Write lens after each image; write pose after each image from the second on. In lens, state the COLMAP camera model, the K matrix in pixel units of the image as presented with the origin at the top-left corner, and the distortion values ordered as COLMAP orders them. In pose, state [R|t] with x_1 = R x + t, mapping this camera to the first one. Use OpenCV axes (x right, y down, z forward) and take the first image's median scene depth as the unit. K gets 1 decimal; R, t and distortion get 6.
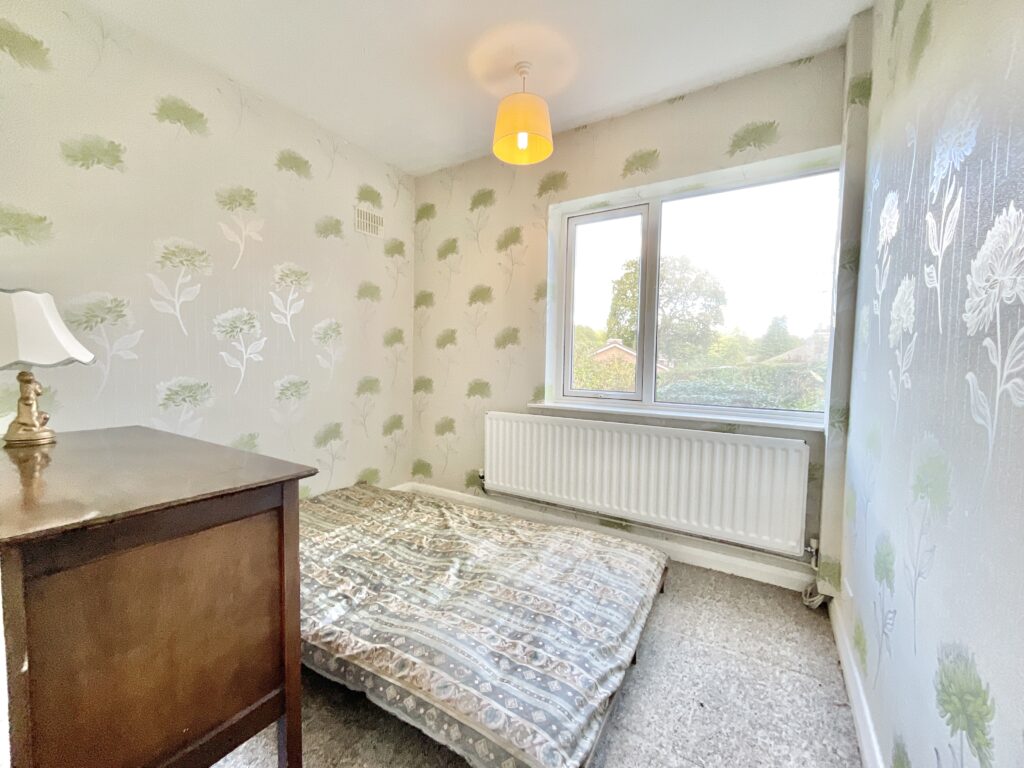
lens RADIAL K [[411.4, 0, 512.0], [0, 411.4, 384.0], [0, 0, 1]] dist [0.001757, 0.000182]
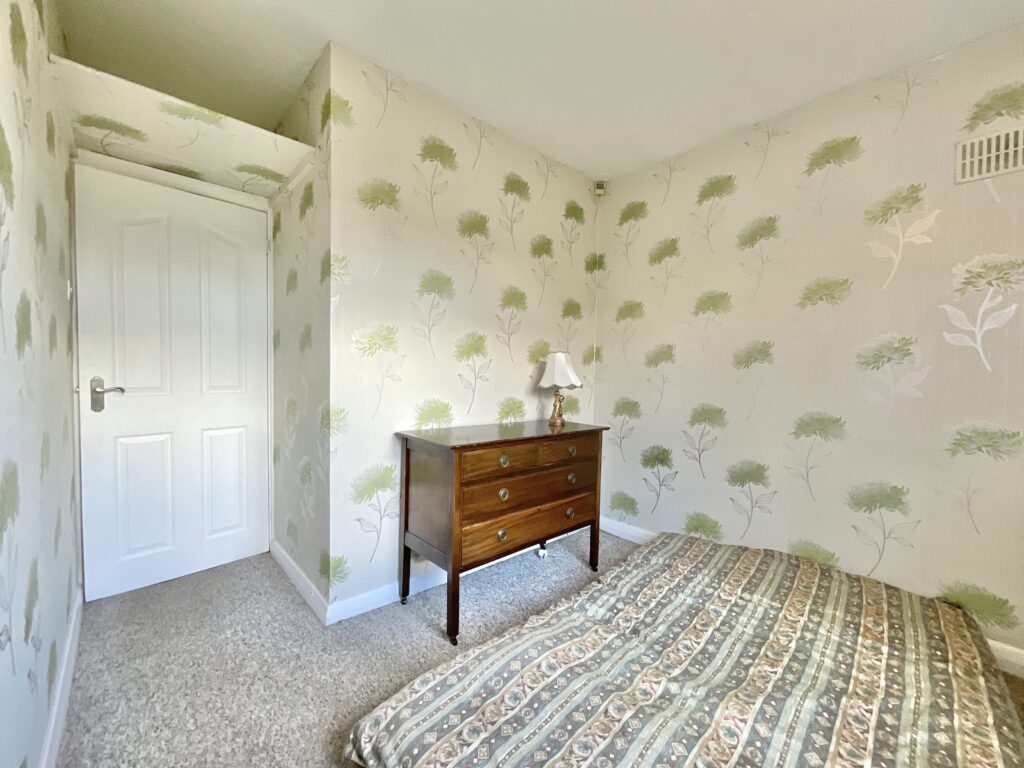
lens RADIAL K [[406.2, 0, 511.5], [0, 406.2, 406.1], [0, 0, 1]] dist [-0.036668, 0.000040]
pose [[-0.271269, 0.032745, -0.961946, 0.326692], [-0.084811, 0.994720, 0.057777, -0.019968], [0.958760, 0.097257, -0.267060, 0.504354]]
